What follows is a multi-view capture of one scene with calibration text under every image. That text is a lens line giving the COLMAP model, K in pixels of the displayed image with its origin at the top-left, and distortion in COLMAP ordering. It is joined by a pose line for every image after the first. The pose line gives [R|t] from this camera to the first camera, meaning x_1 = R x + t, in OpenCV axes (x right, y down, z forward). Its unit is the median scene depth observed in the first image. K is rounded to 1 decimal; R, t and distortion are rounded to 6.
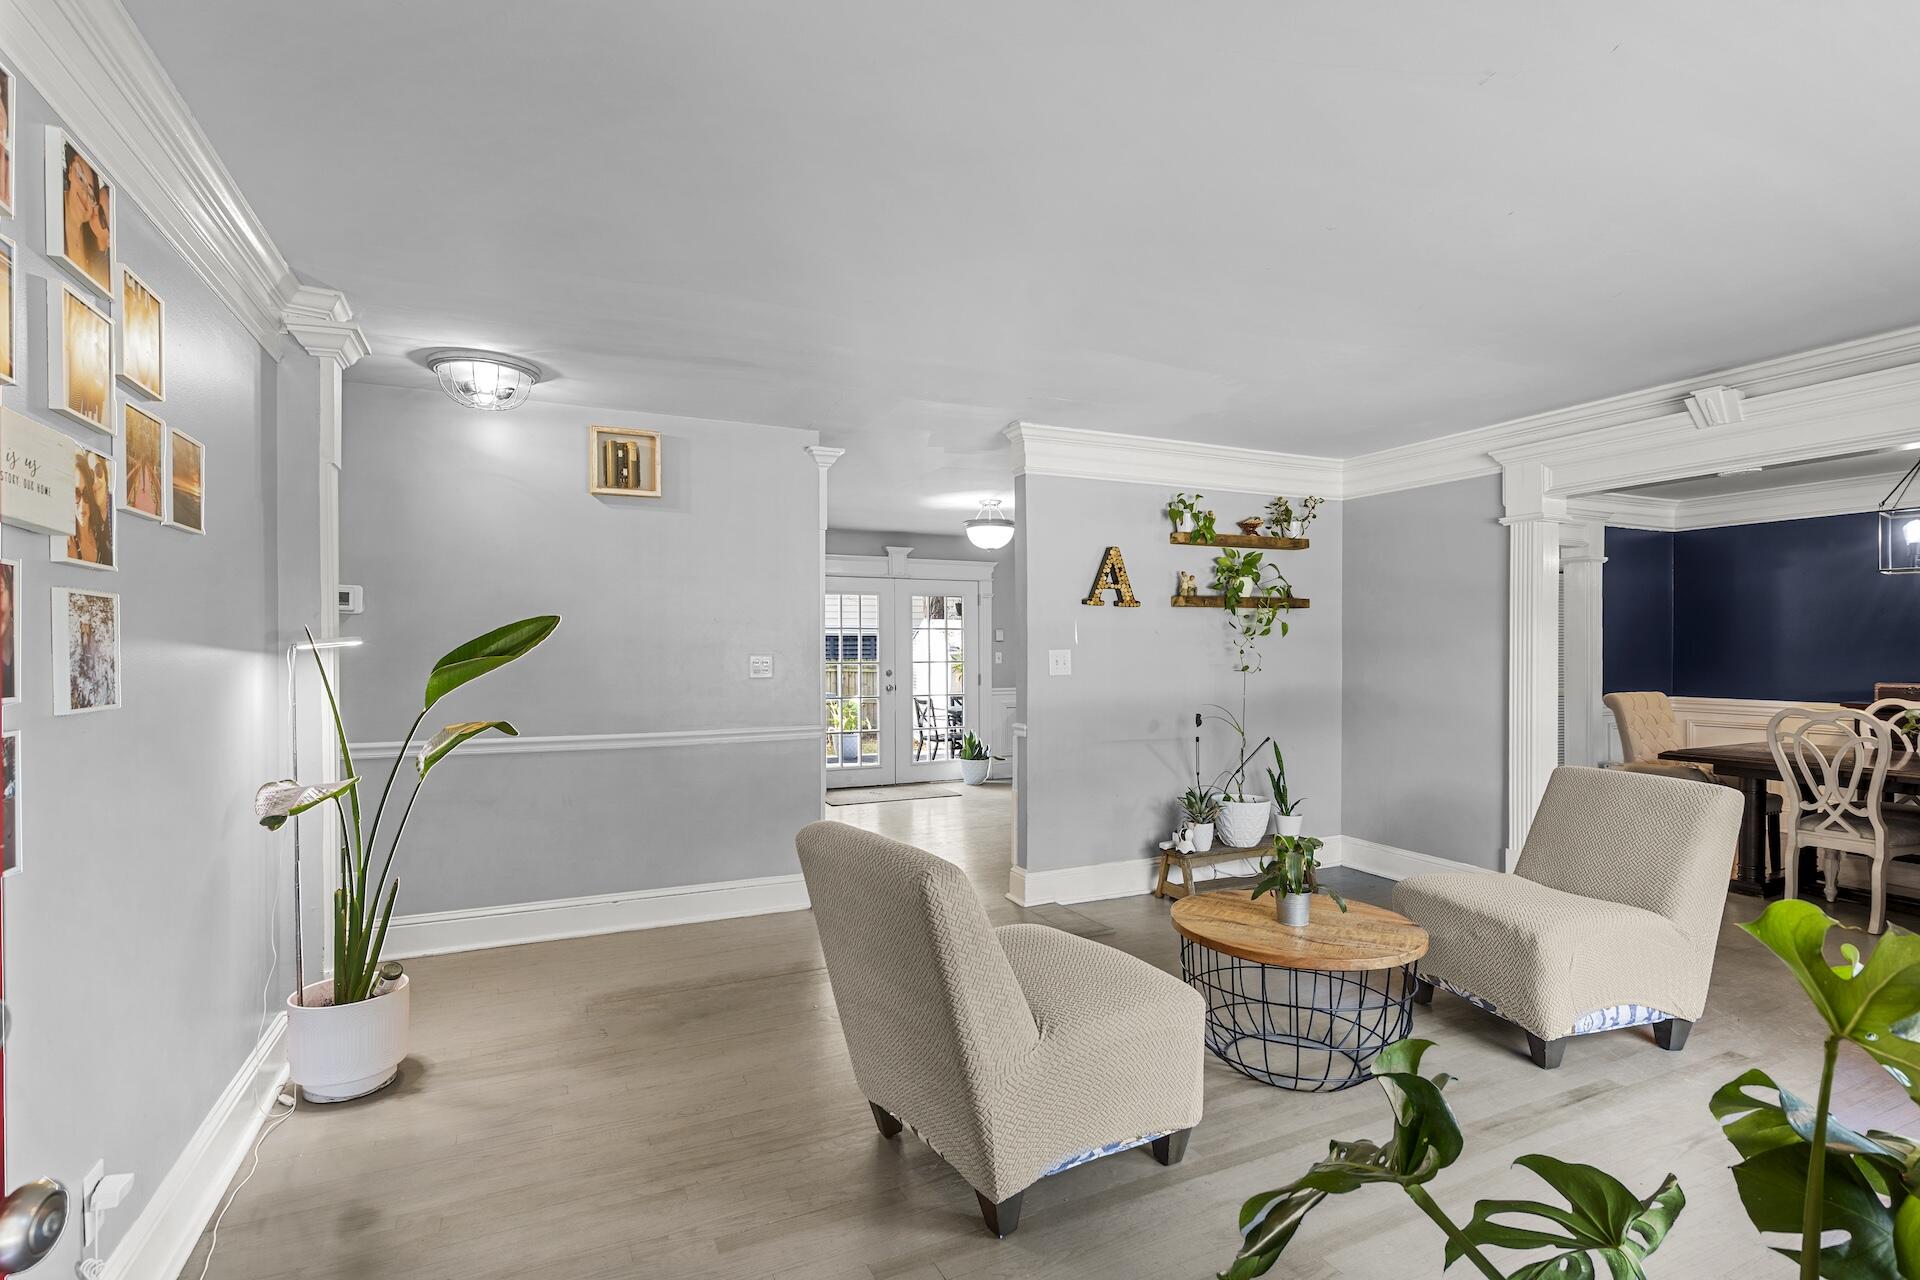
lens RADIAL K [[916.3, 0, 951.6], [0, 916.3, 648.9], [0, 0, 1]] dist [-0.002459, 0.000279]
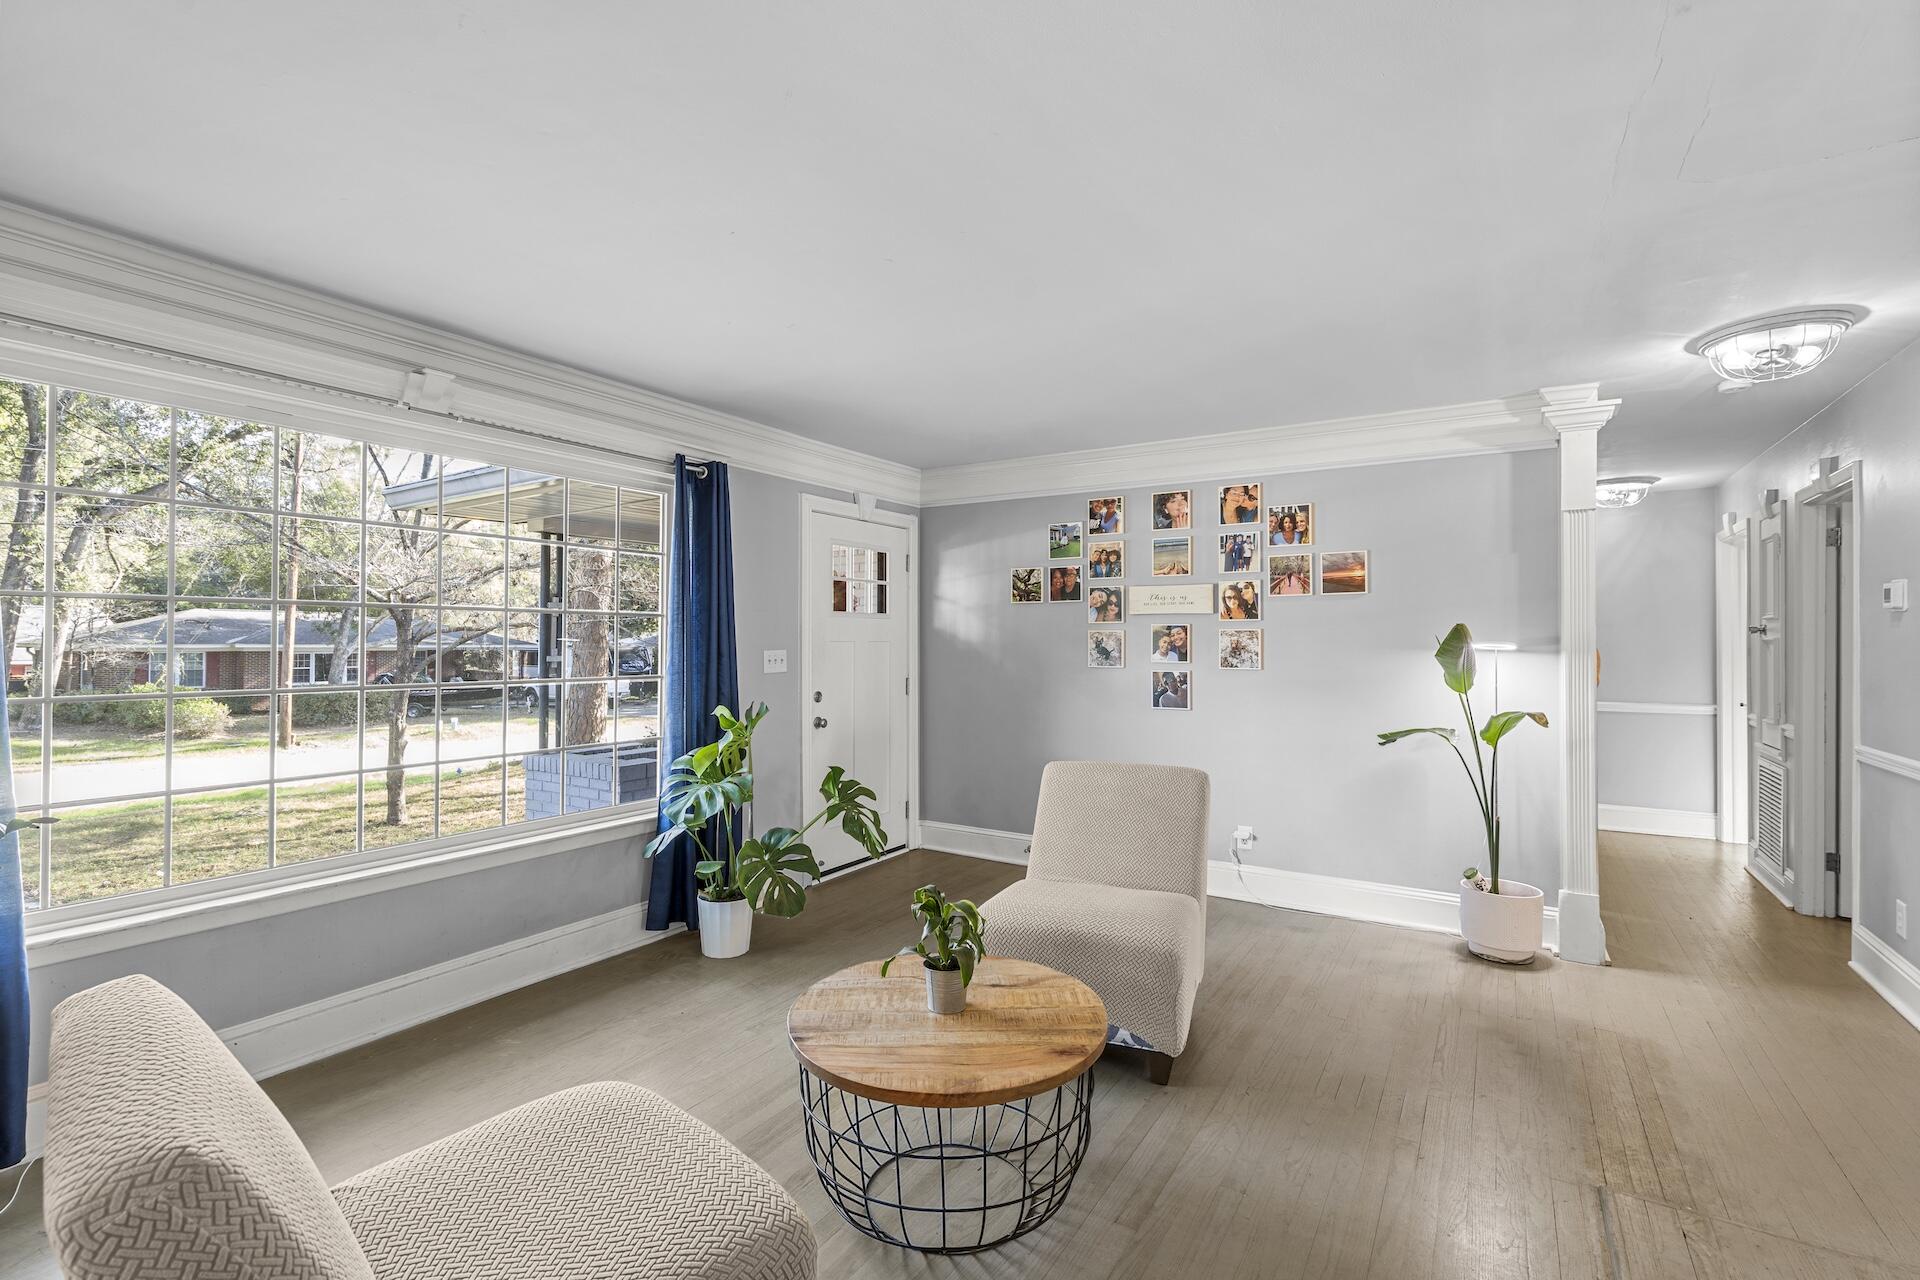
lens RADIAL K [[867.3, 0, 950.9], [0, 867.3, 642.8], [0, 0, 1]] dist [-0.002651, -0.000717]
pose [[-0.842823, -0.000561, -0.538190, 0.760969], [-0.001525, 0.999998, 0.001344, -0.009267], [0.538189, 0.001953, -0.842822, 1.612438]]
